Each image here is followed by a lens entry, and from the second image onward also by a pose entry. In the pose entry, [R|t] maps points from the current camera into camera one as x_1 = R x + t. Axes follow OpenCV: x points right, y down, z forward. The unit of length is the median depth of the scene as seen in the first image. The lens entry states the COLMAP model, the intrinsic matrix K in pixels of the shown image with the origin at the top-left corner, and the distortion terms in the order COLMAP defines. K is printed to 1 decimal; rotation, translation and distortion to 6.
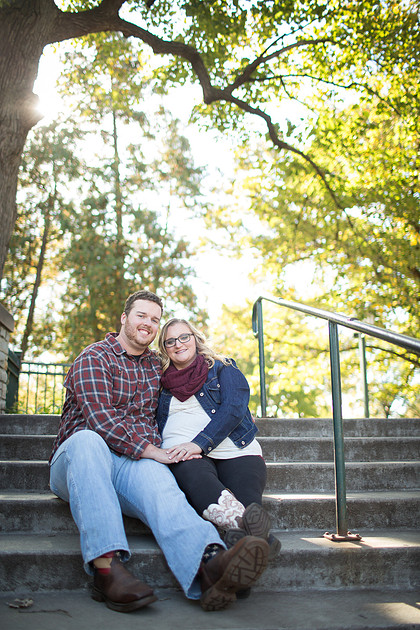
lens RADIAL K [[622.6, 0, 210.8], [0, 622.6, 315.0], [0, 0, 1]] dist [0.008248, 0.000000]
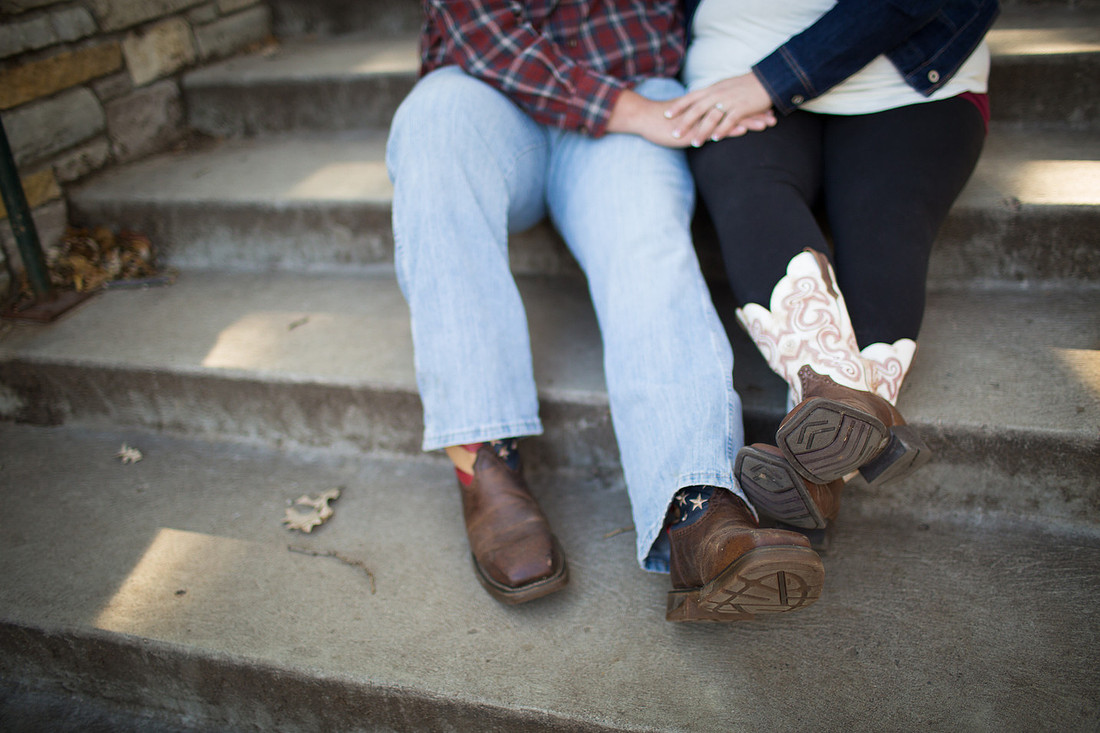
lens RADIAL K [[1087.1, 0, 546.4], [0, 1087.1, 364.2], [0, 0, 1]] dist [0.008248, 0.000000]
pose [[0.923556, 0.088423, -0.373130, 0.120658], [0.158284, 0.798382, 0.580976, -0.049589], [0.349272, -0.595624, 0.723354, 0.452073]]
